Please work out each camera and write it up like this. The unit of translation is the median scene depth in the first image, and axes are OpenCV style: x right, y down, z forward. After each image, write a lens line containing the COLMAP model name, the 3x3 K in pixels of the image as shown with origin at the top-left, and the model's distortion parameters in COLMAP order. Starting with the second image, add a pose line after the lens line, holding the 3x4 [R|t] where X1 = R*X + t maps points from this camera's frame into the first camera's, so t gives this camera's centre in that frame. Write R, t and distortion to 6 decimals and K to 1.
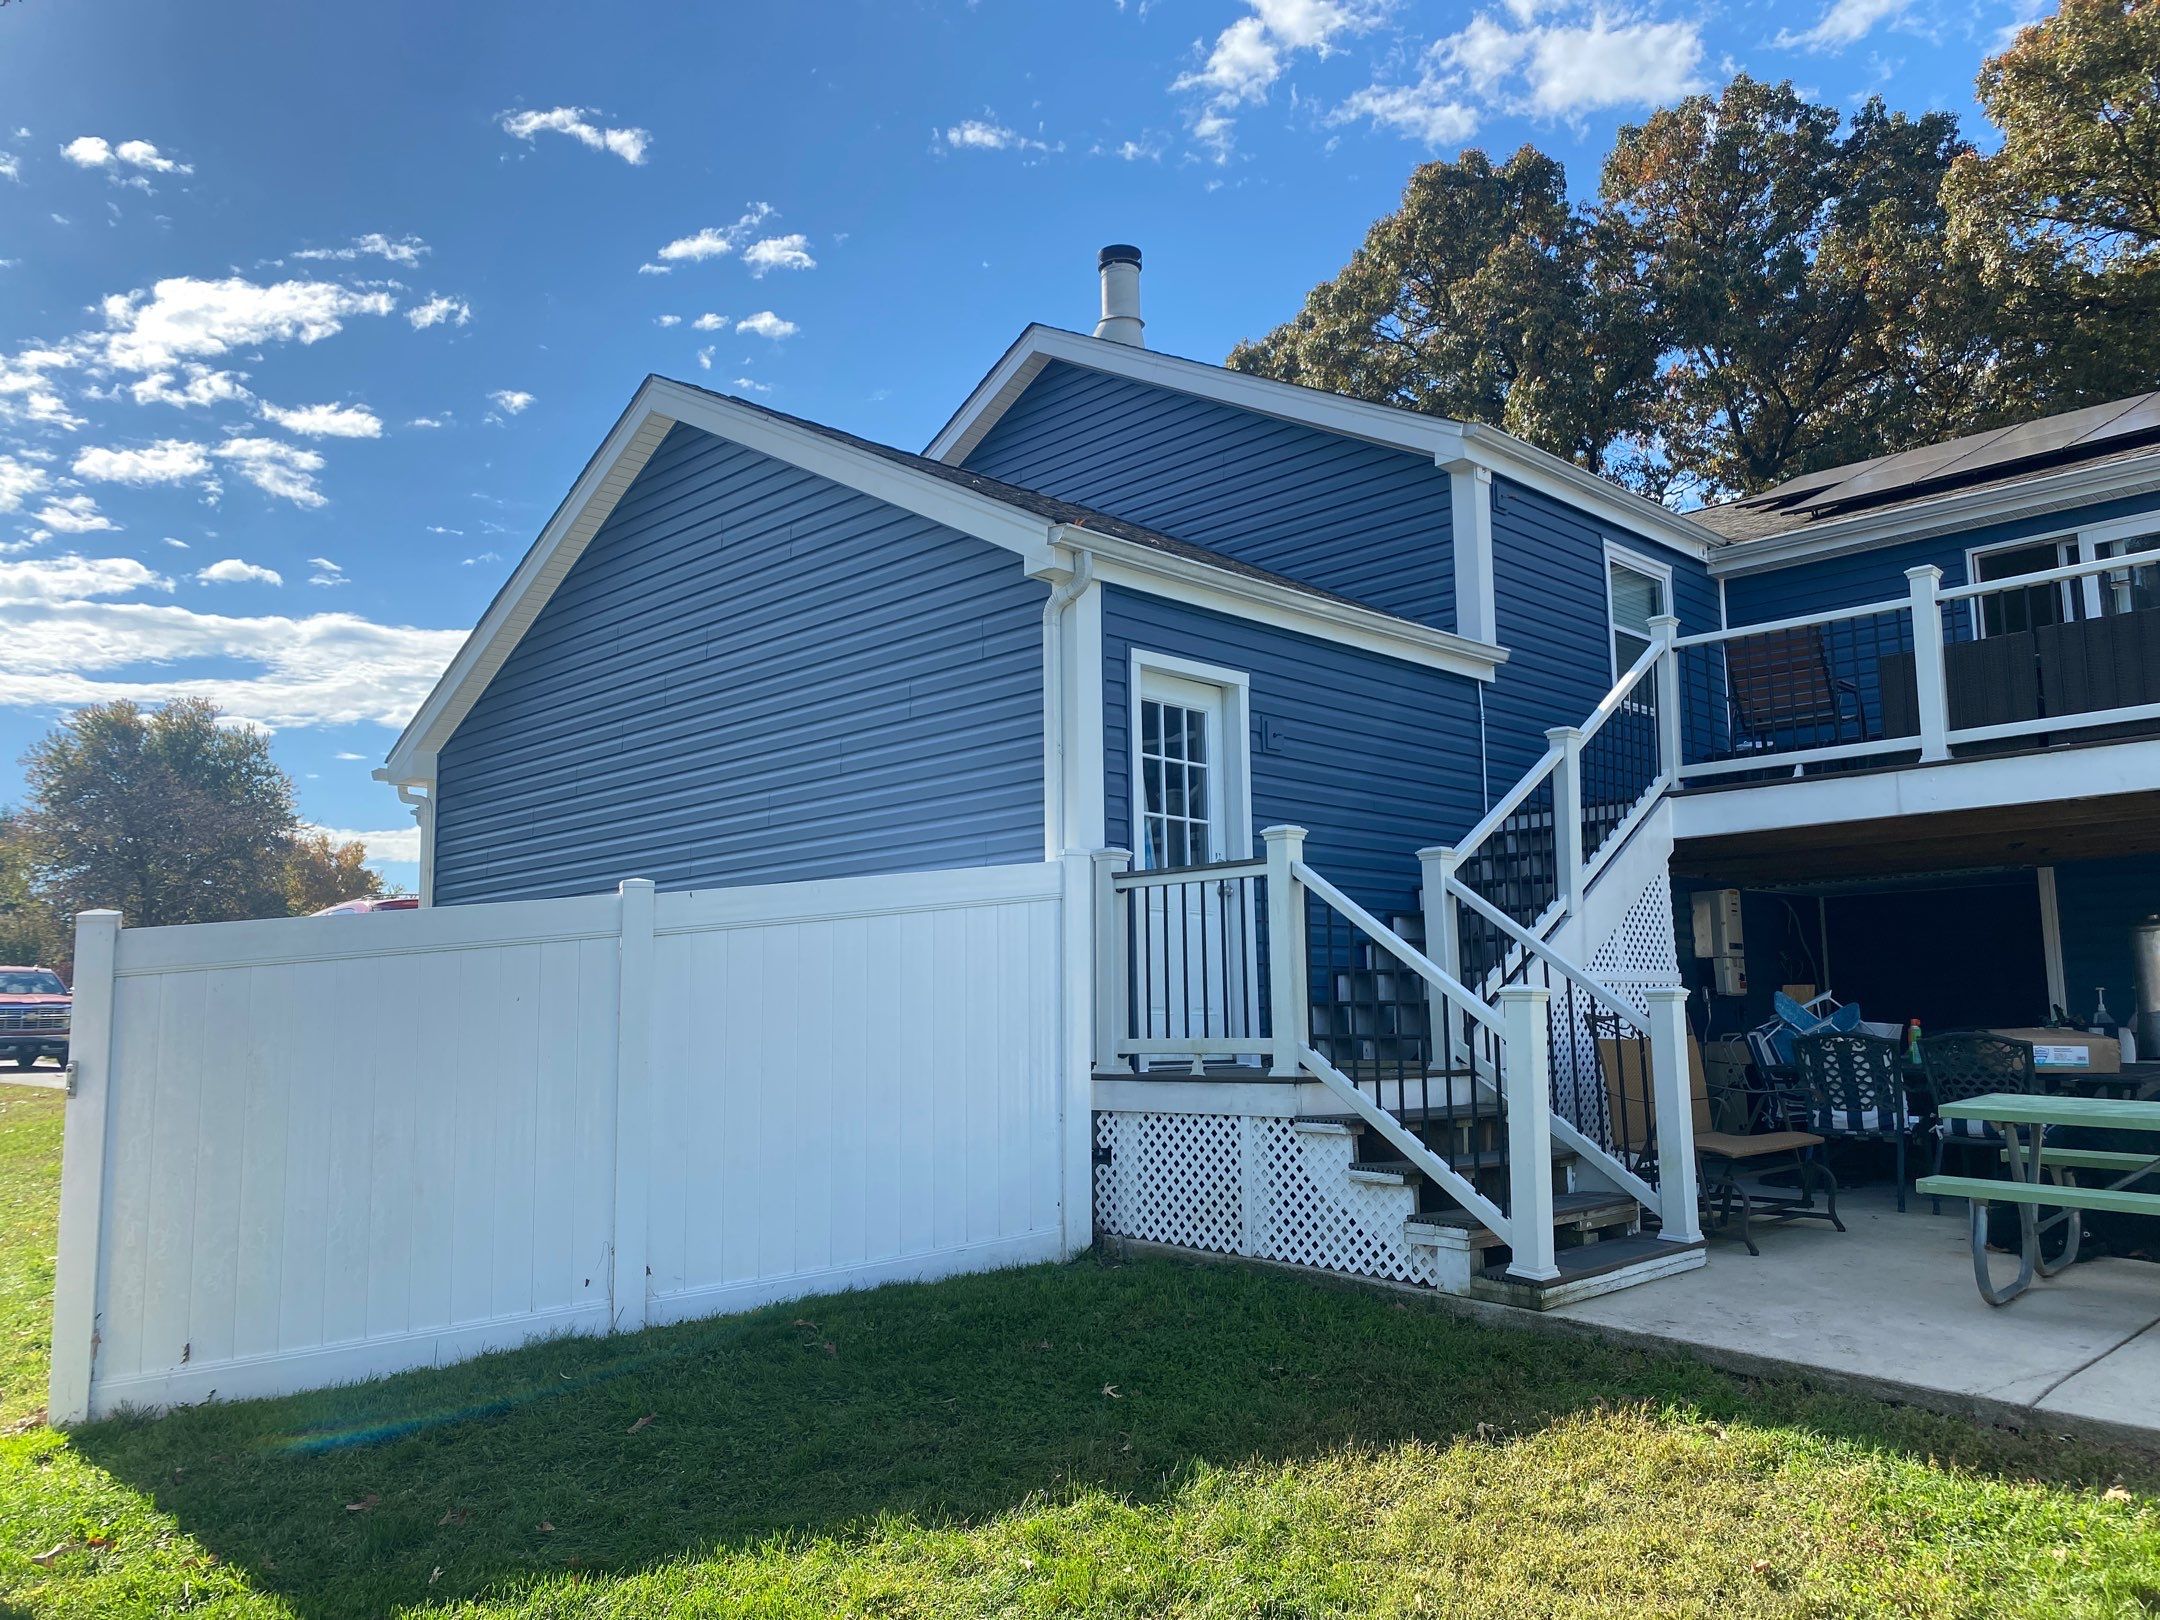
lens RADIAL K [[1648.7, 0, 1080.0], [0, 1648.7, 810.0], [0, 0, 1]] dist [0.007486, -0.005832]
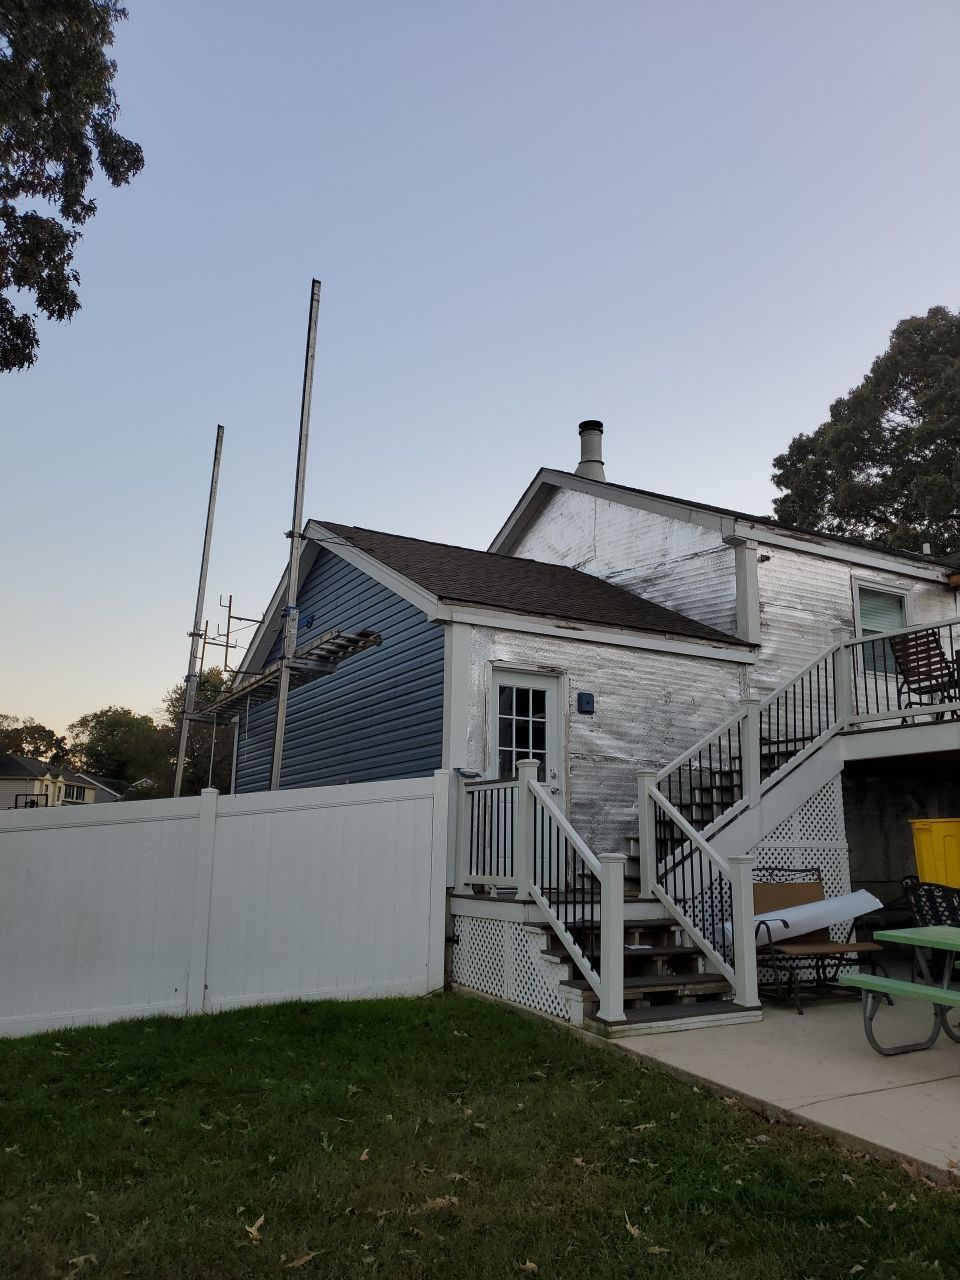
lens RADIAL K [[989.3, 0, 480.0], [0, 989.3, 640.0], [0, 0, 1]] dist [0.003541, -0.007603]
pose [[0.960629, -0.036256, -0.275459, 0.344864], [0.013701, 0.996424, -0.083370, -0.030706], [0.277497, 0.076314, 0.957691, -0.077579]]
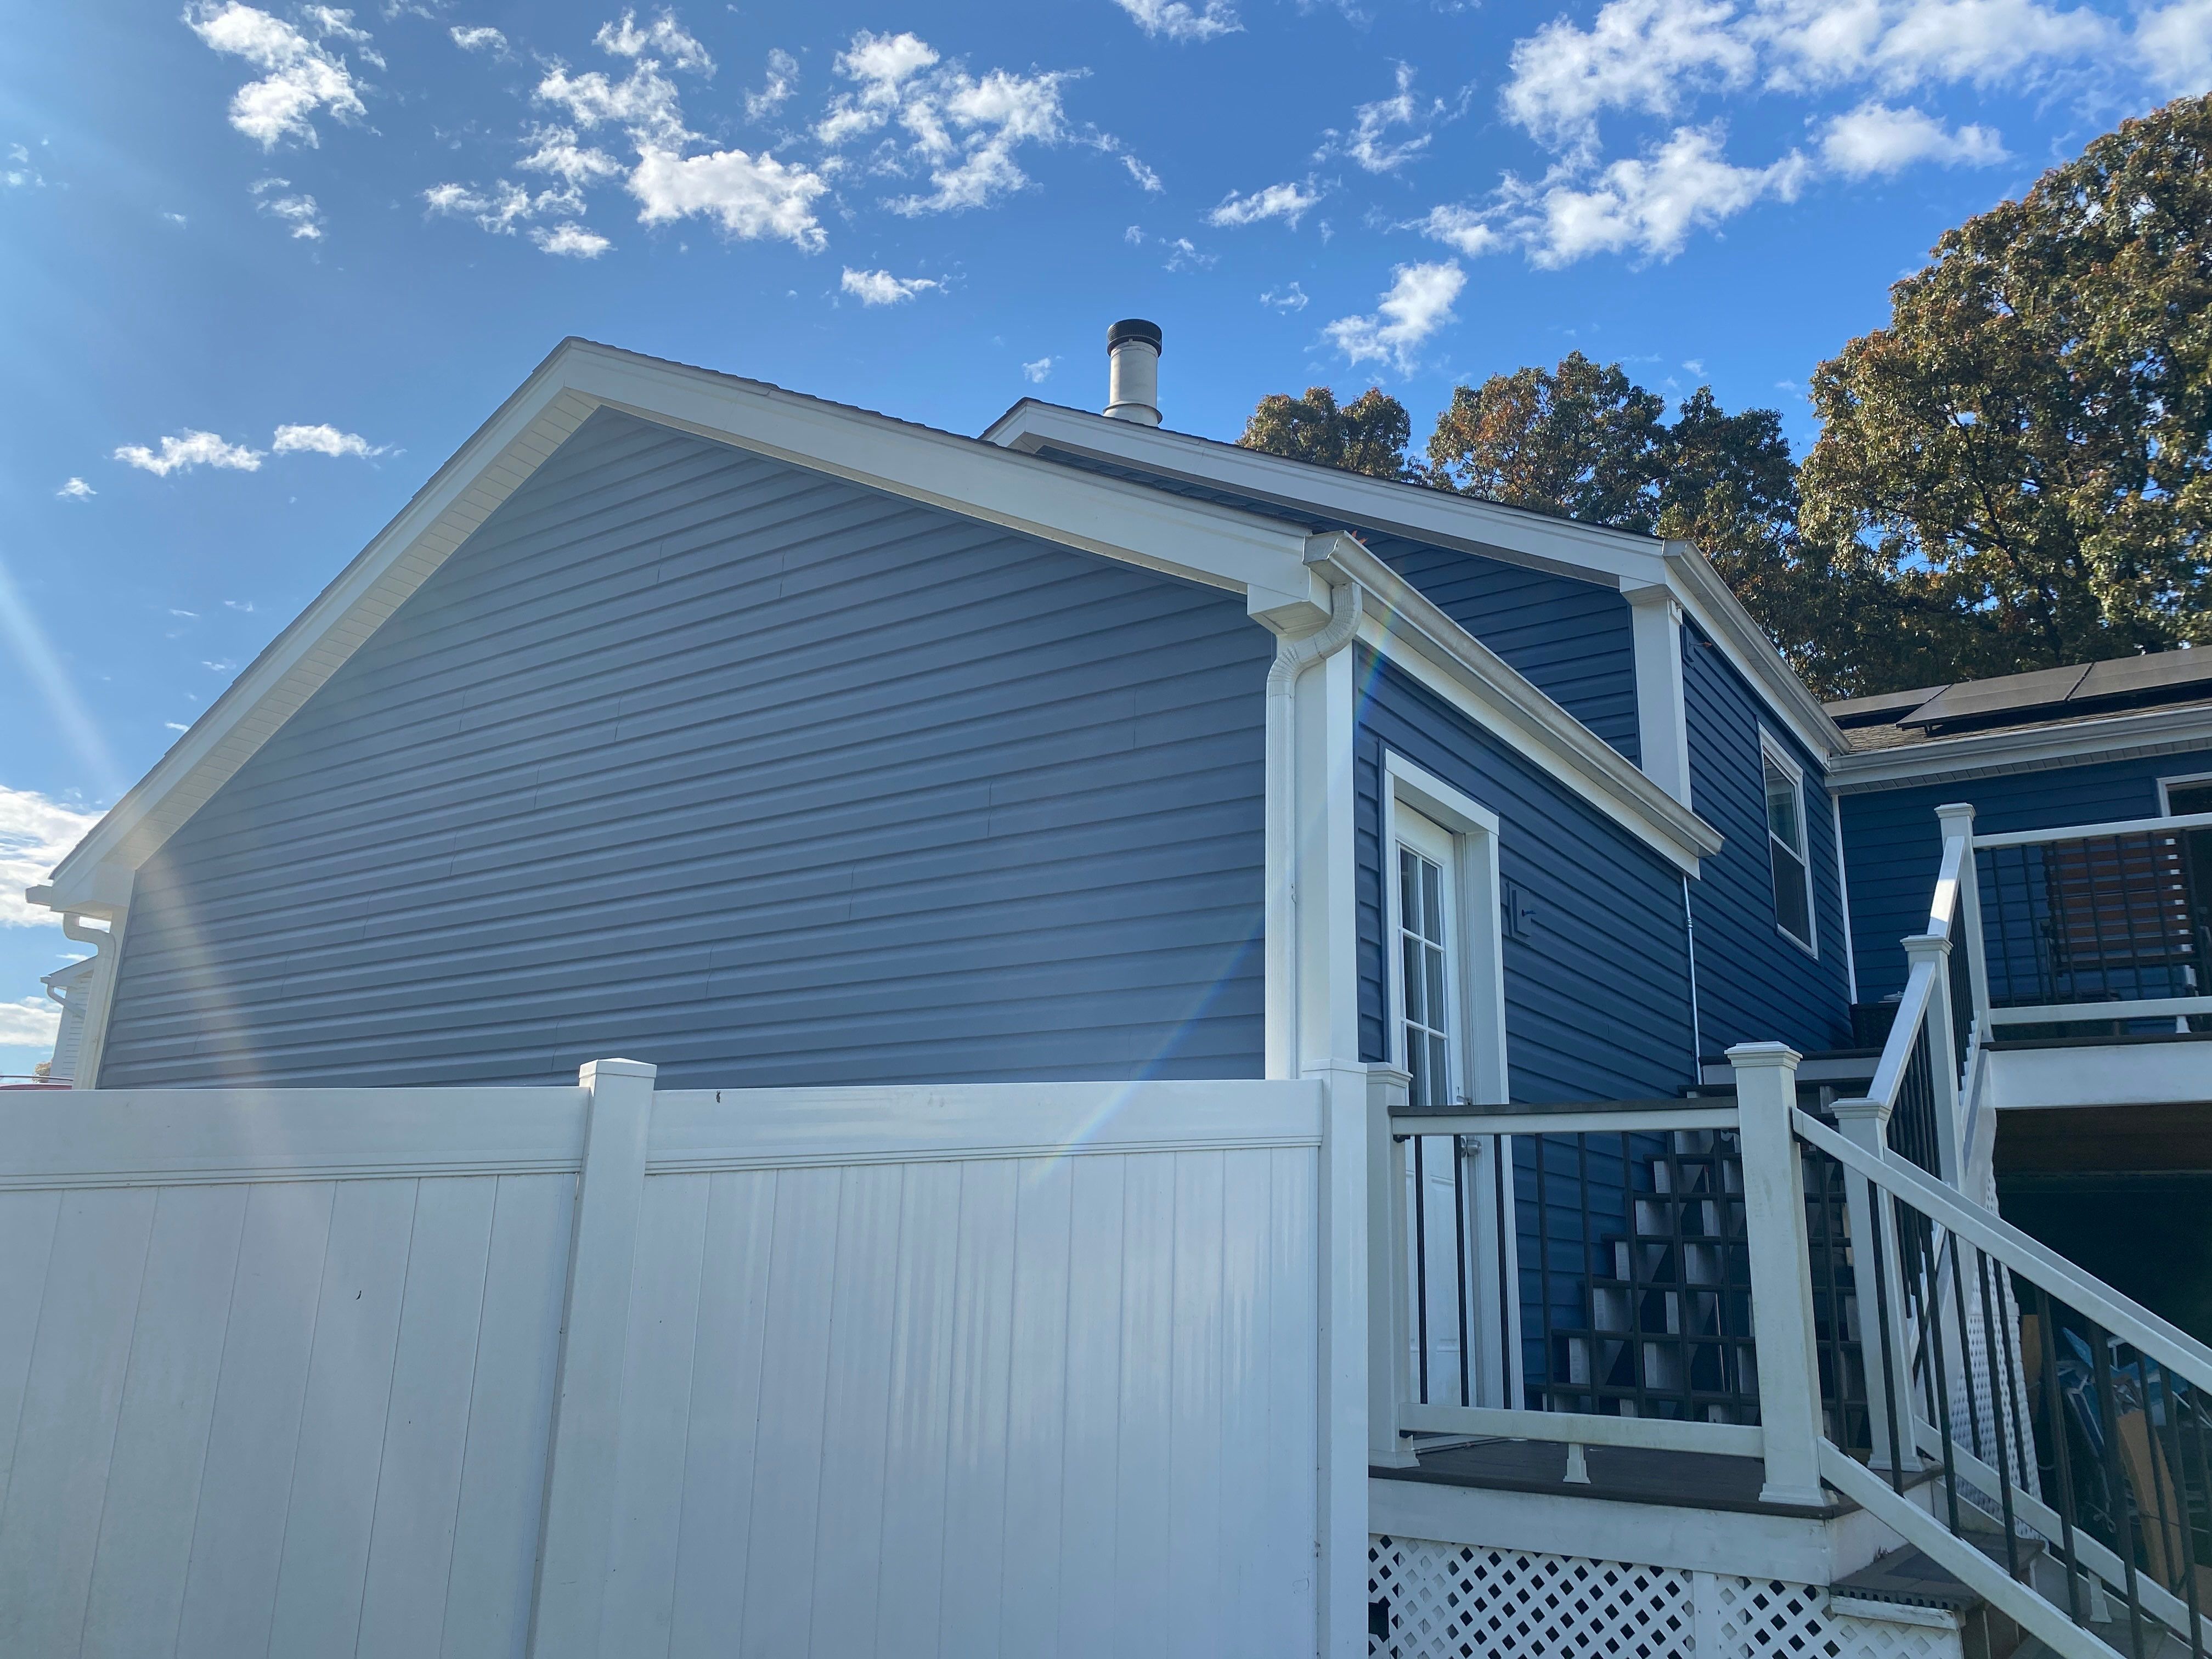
lens RADIAL K [[1709.6, 0, 1103.6], [0, 1709.6, 781.7], [0, 0, 1]] dist [0.003541, -0.007603]
pose [[0.982628, 0.093005, 0.160599, -0.188393], [-0.066804, 0.984615, -0.161461, 0.028635], [-0.173145, 0.147927, 0.973724, 0.394269]]
